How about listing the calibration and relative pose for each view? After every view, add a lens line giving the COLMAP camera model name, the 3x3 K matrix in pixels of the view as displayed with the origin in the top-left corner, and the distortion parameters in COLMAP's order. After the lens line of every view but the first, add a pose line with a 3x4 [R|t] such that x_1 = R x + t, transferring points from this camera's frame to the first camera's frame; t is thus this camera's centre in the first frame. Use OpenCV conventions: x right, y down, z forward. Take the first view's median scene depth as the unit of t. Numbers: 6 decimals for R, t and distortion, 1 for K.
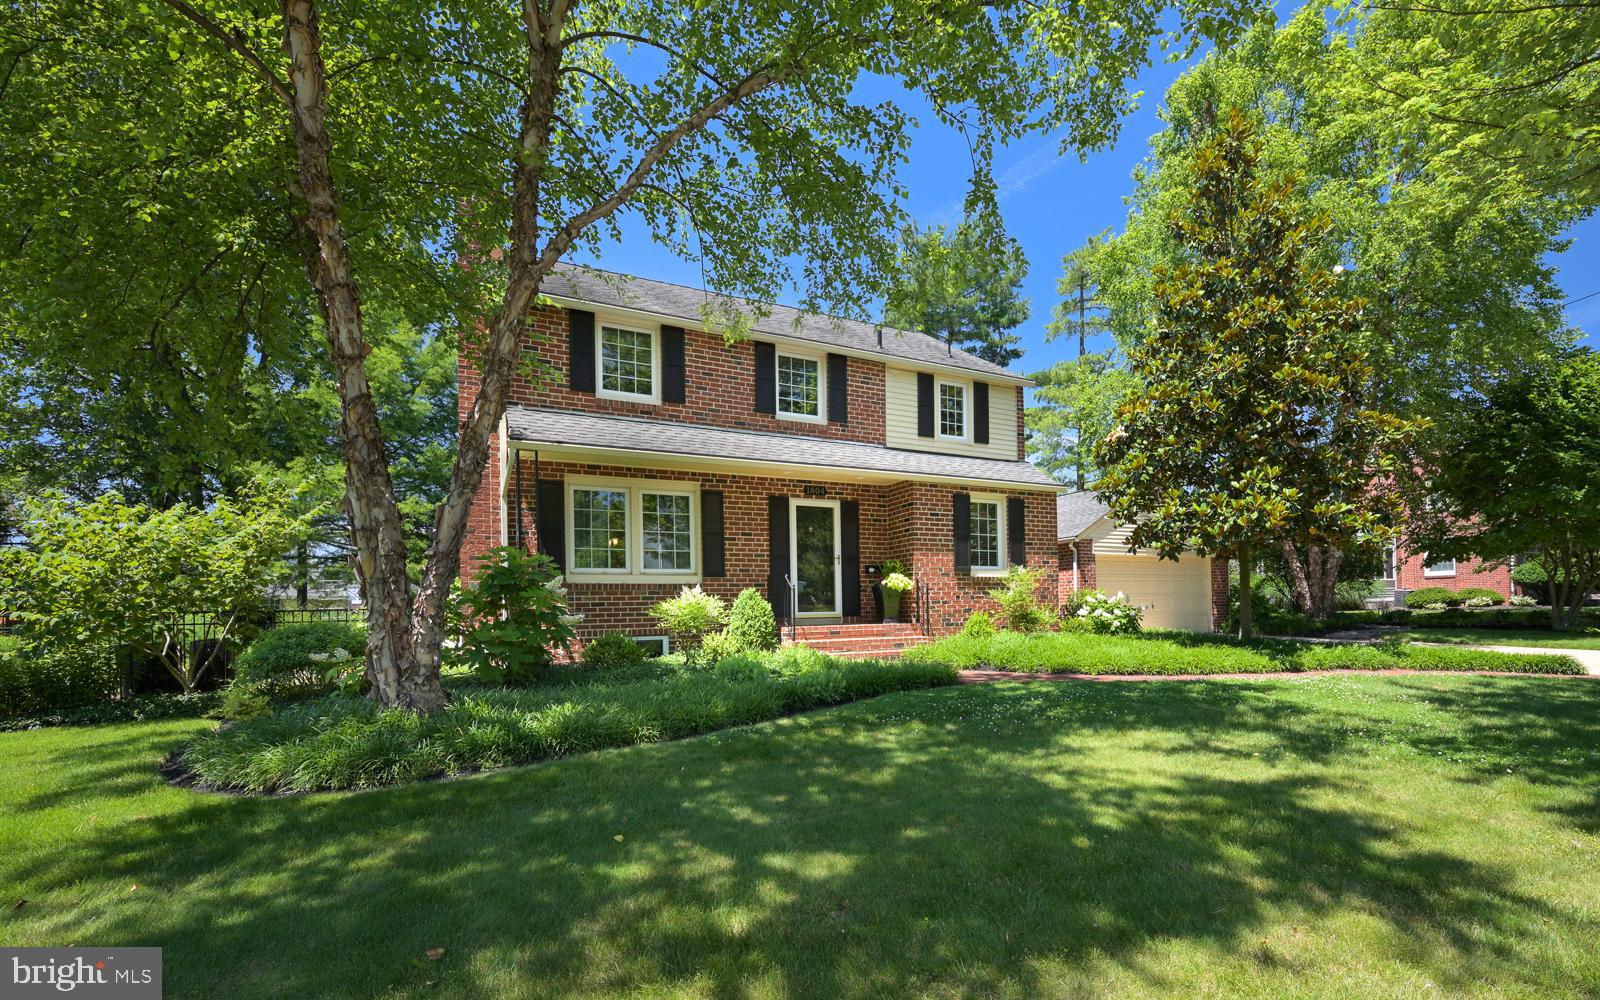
lens RADIAL K [[653.0, 0, 773.8], [0, 653.0, 561.4], [0, 0, 1]] dist [0.000324, 0.000001]
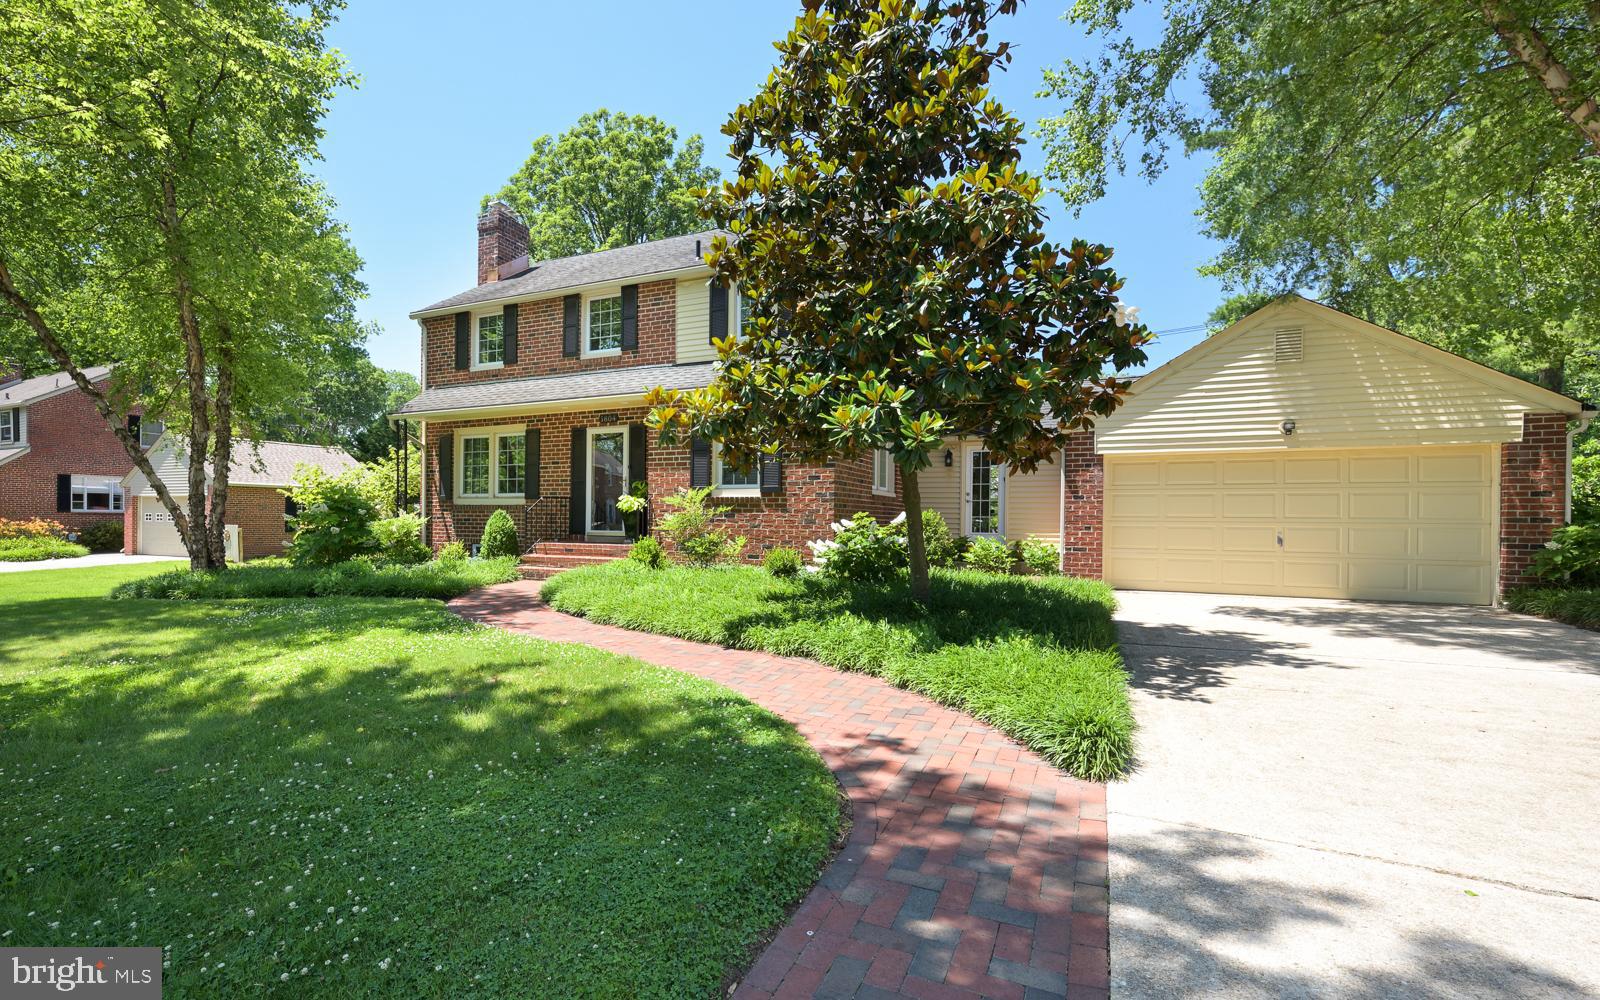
lens RADIAL K [[636.3, 0, 801.4], [0, 636.3, 482.0], [0, 0, 1]] dist [-0.000964, -0.000114]
pose [[0.680969, -0.025144, -0.731881, 1.066647], [0.031267, 0.999497, -0.005246, 0.012354], [0.731645, -0.019311, 0.681413, 0.523117]]
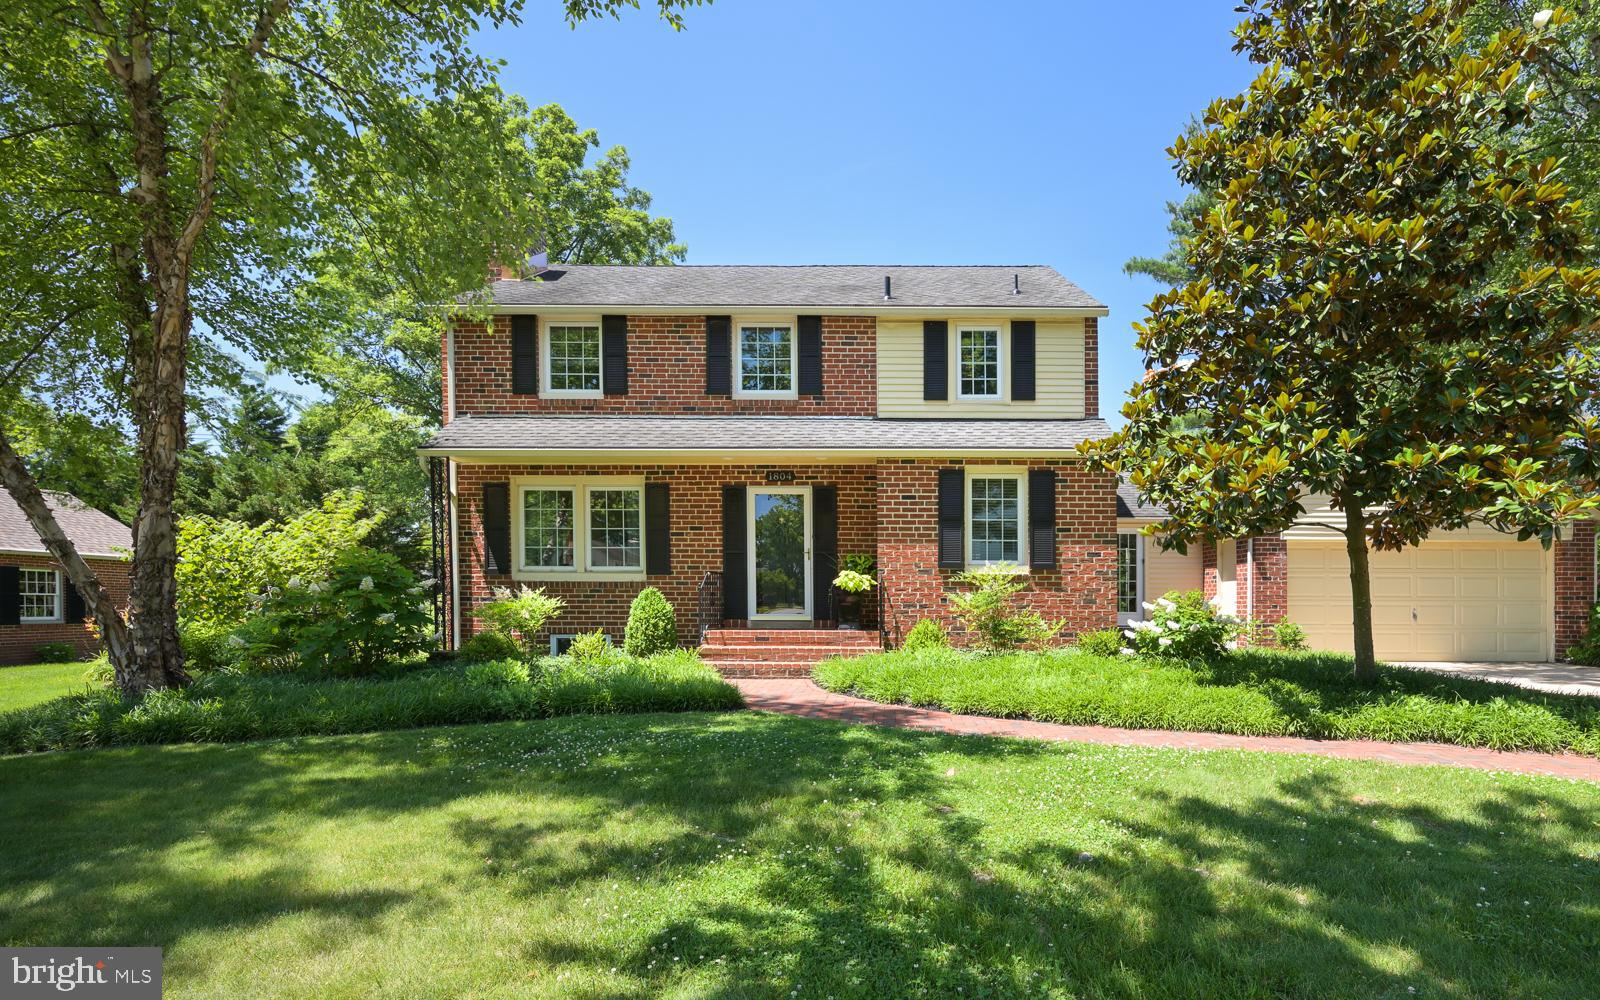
lens RADIAL K [[648.6, 0, 799.2], [0, 648.6, 575.7], [0, 0, 1]] dist [-0.001359, -0.000108]
pose [[0.907713, -0.001522, -0.419588, 0.460409], [0.012245, 0.999664, 0.022863, 0.005760], [0.419412, -0.025890, 0.907427, 0.219633]]
